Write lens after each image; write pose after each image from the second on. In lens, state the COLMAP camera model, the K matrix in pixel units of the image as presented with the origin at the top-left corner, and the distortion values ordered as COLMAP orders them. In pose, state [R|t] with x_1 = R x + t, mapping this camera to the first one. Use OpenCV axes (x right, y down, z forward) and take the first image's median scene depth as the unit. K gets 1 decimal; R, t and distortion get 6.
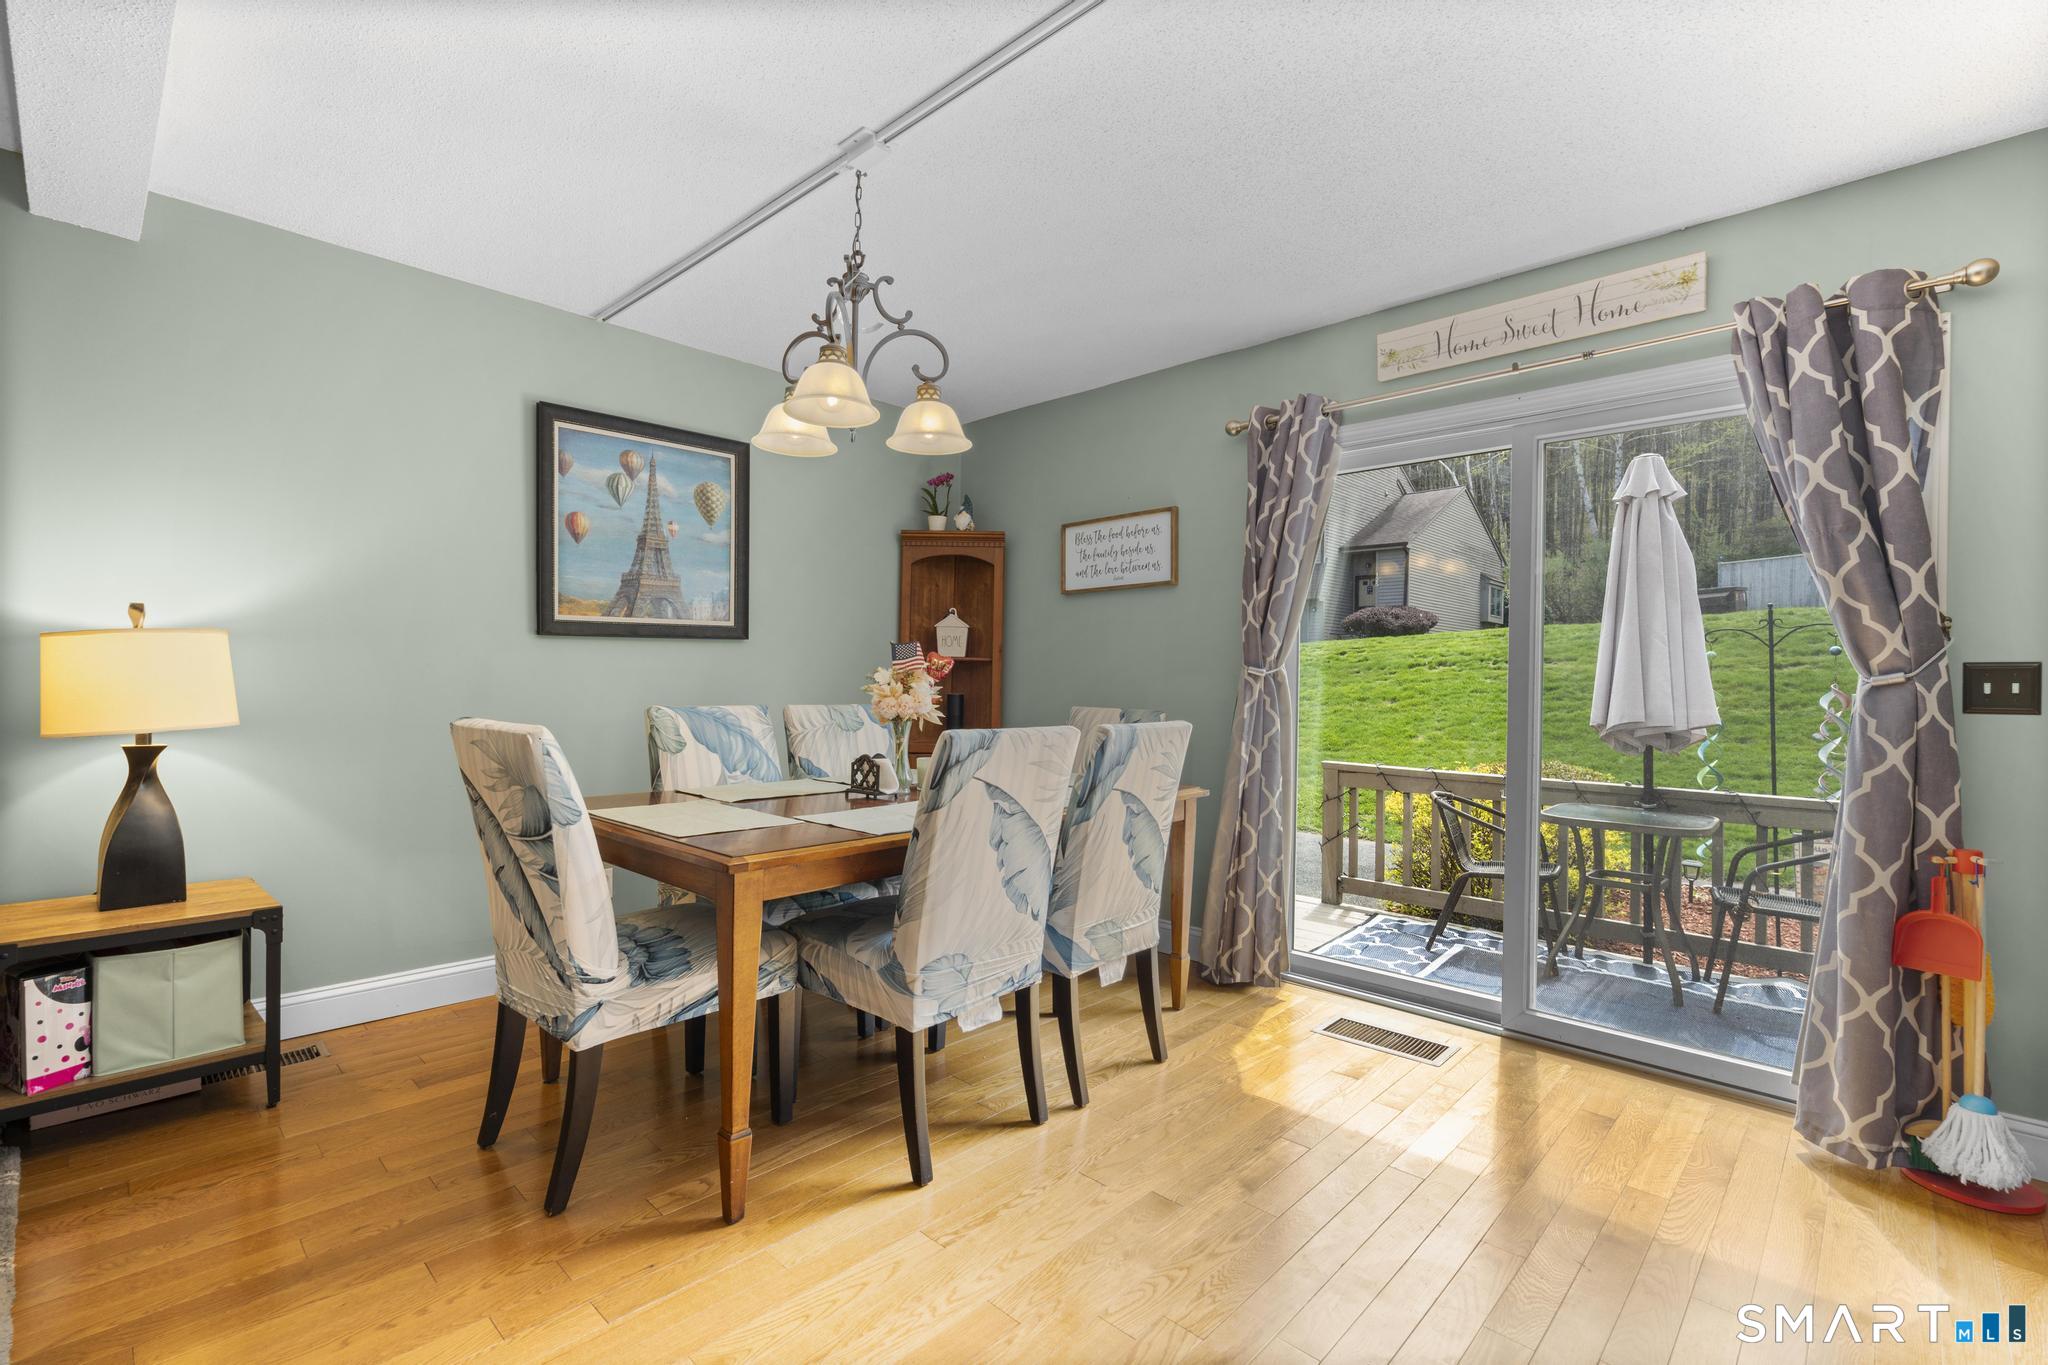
lens RADIAL K [[922.4, 0, 1024.0], [0, 922.4, 682.5], [0, 0, 1]] dist [-0.002293, -0.000566]
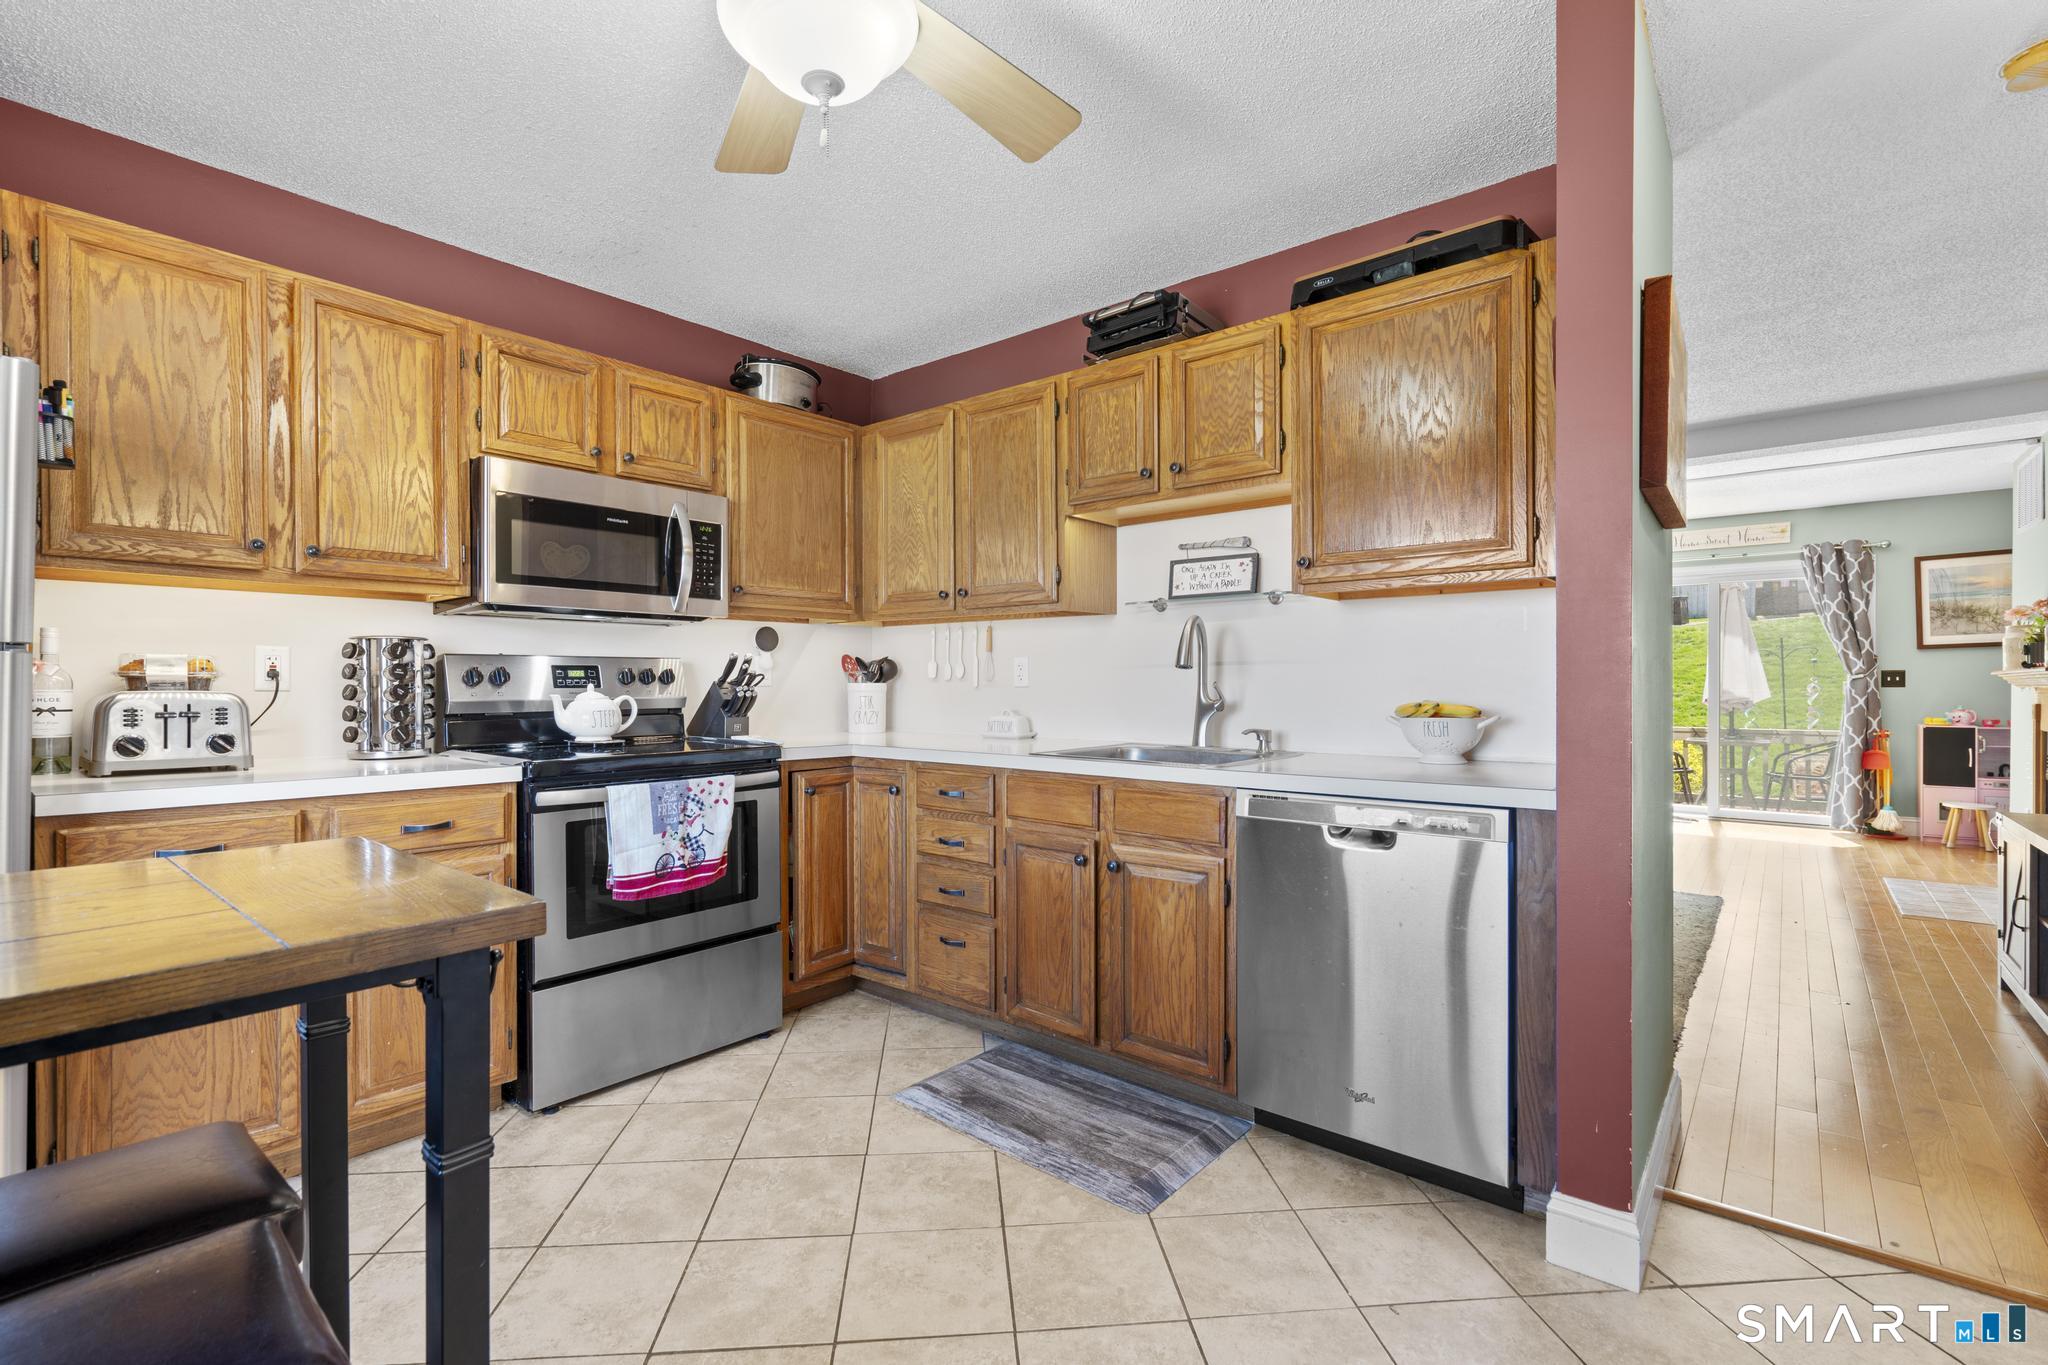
lens RADIAL K [[922.4, 0, 1024.0], [0, 922.4, 682.5], [0, 0, 1]] dist [-0.002293, -0.000566]
pose [[0.997909, -0.014218, 0.063044, -1.897524], [0.014160, 0.999899, 0.001373, -0.024904], [-0.063057, -0.000477, 0.998010, -1.762471]]
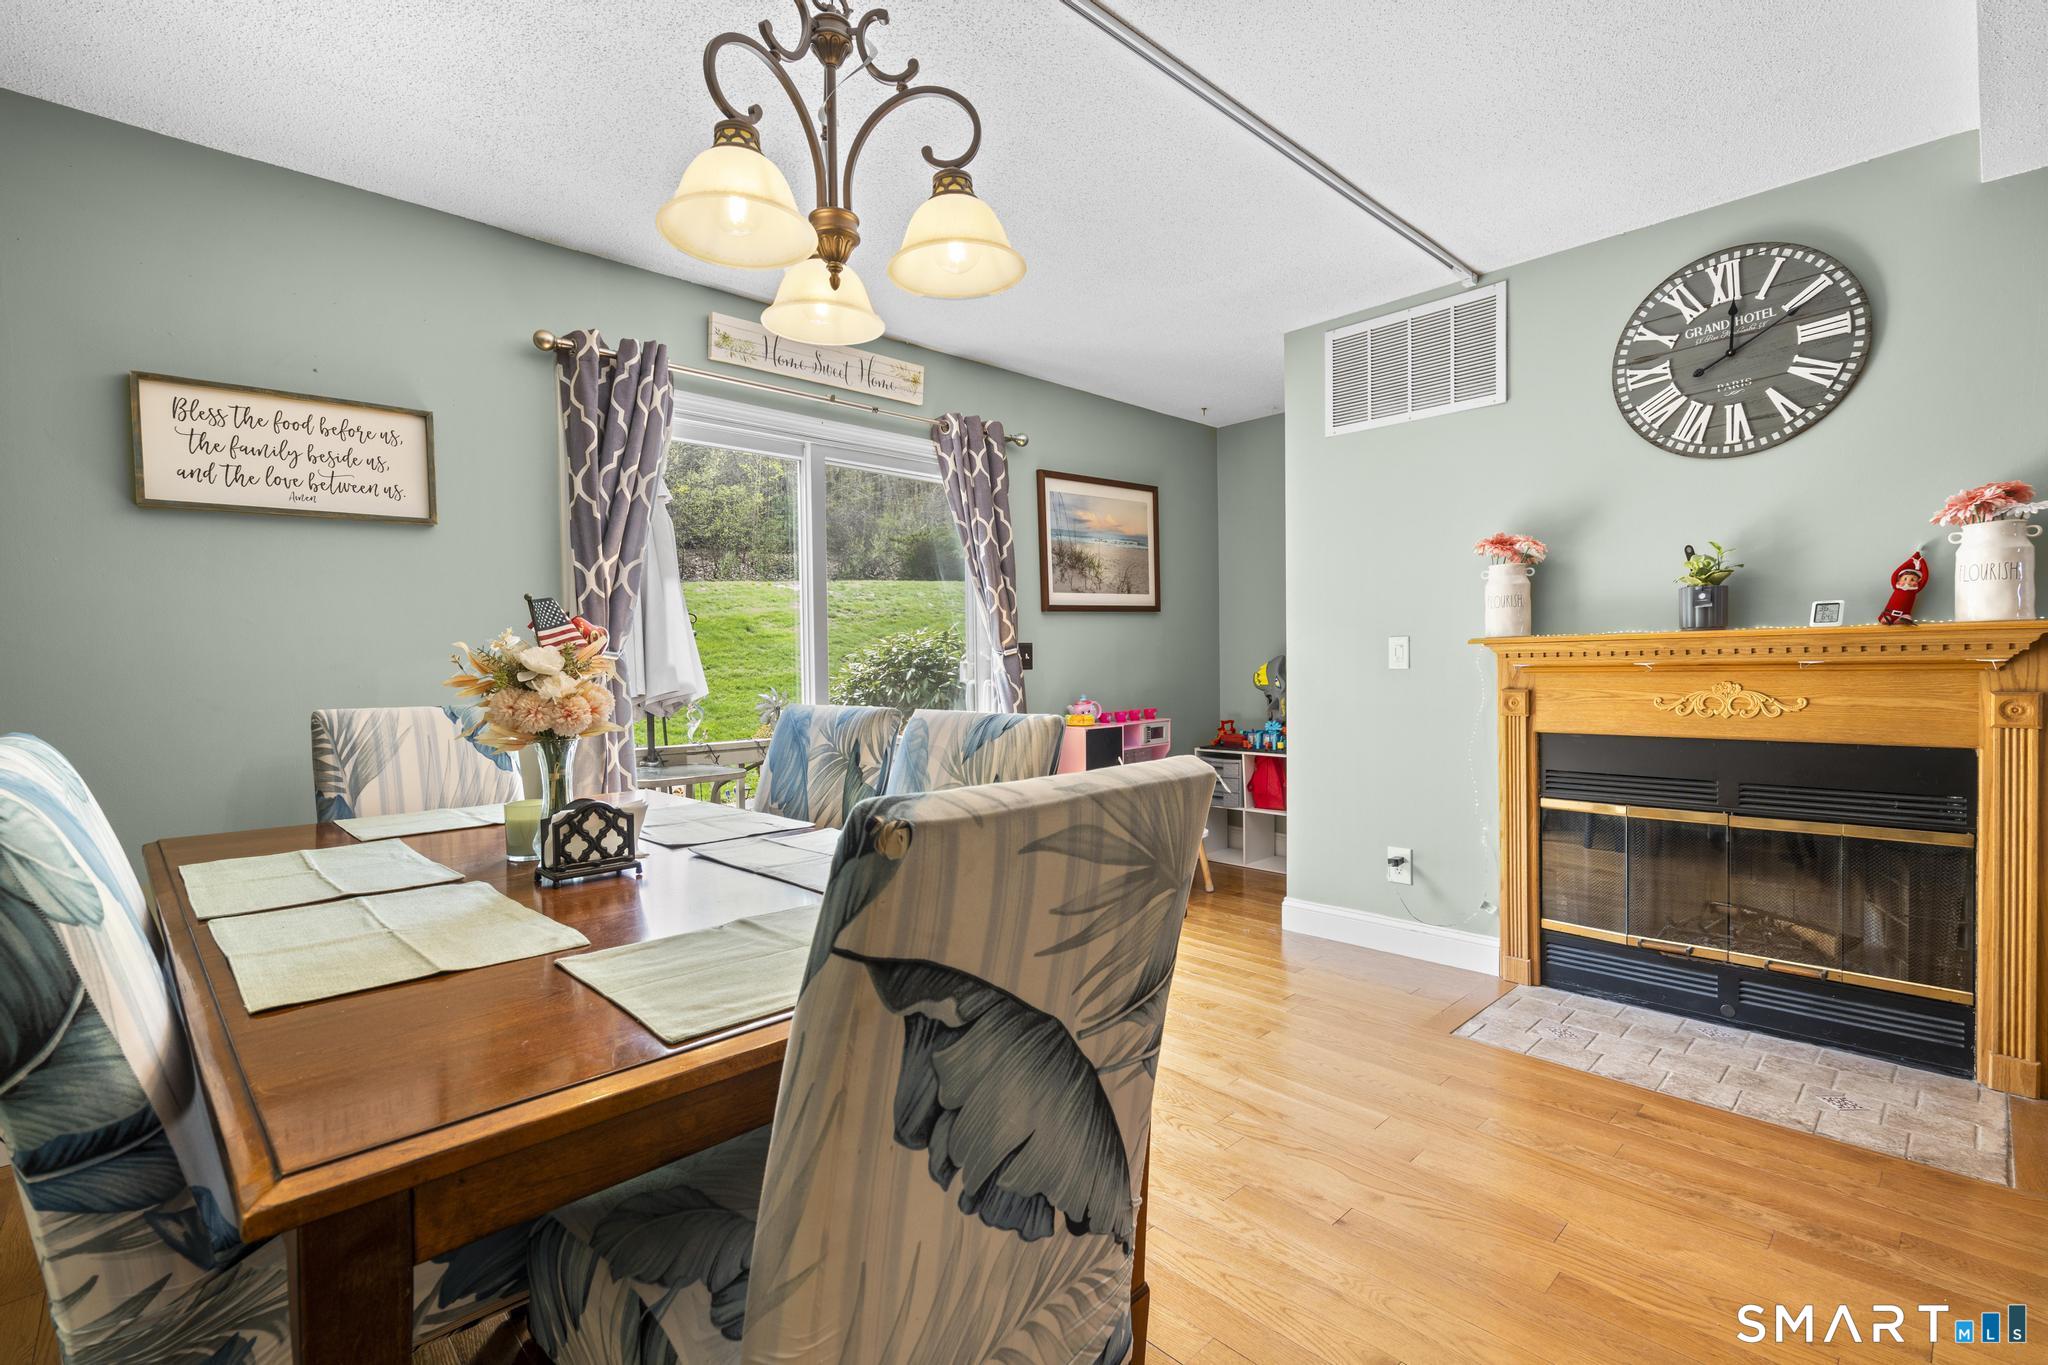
lens RADIAL K [[922.4, 0, 1024.0], [0, 922.4, 682.5], [0, 0, 1]] dist [-0.002293, -0.000566]
pose [[0.047118, -0.037952, 0.998168, -0.833997], [0.014559, 0.999198, 0.037304, -0.011595], [-0.998783, 0.012775, 0.047633, 0.845918]]
